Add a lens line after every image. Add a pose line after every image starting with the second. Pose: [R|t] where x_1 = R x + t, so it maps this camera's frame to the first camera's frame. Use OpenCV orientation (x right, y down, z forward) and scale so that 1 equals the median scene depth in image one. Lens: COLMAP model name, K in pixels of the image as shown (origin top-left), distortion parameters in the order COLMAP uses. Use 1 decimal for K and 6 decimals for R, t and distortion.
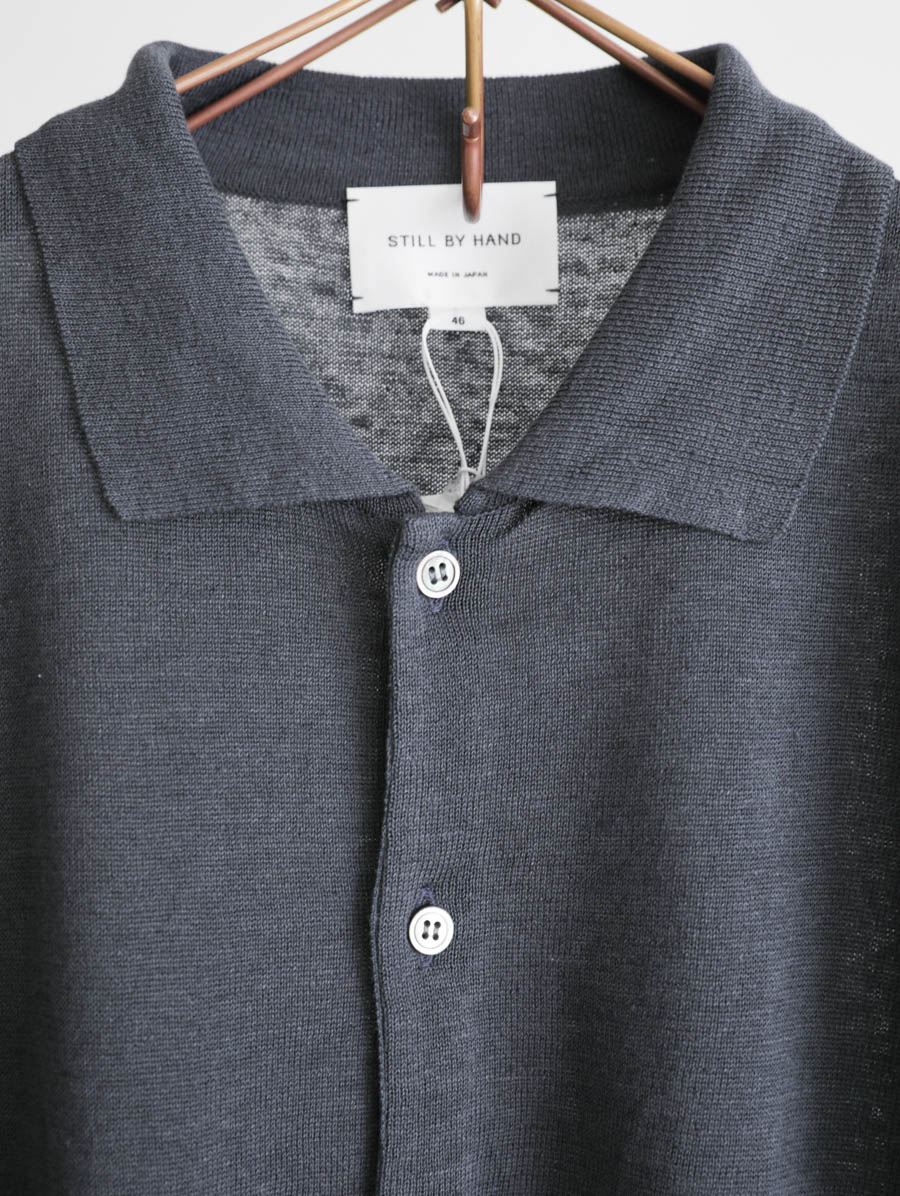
lens RADIAL K [[1498.6, 0, 467.8], [0, 1498.6, 562.0], [0, 0, 1]] dist [-0.006778, 0.033750]
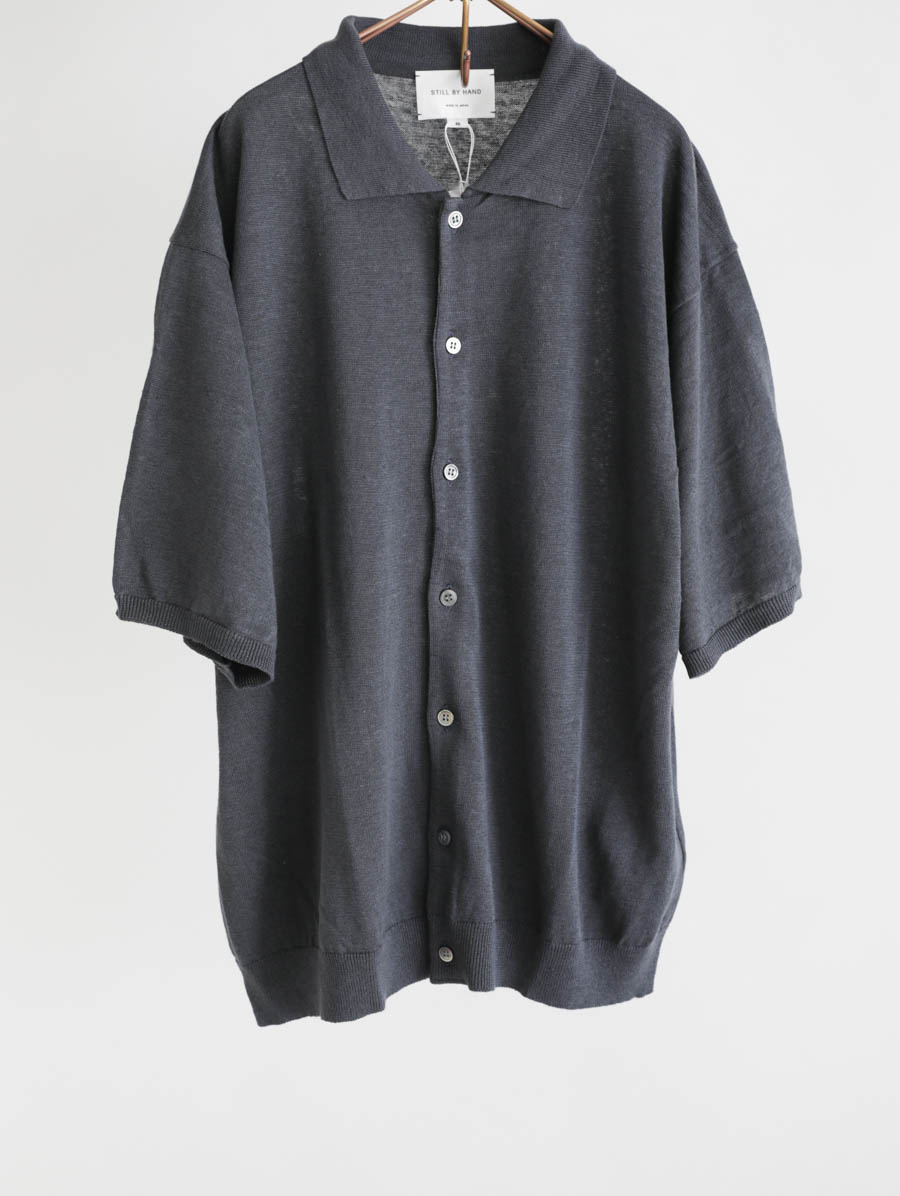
lens RADIAL K [[1498.6, 0, 467.8], [0, 1498.6, 562.0], [0, 0, 1]] dist [-0.006778, 0.033750]
pose [[0.995599, -0.018665, 0.091833, -0.258451], [0.000484, 0.980973, 0.194143, 0.089736], [-0.093709, -0.193245, 0.976665, -1.828681]]
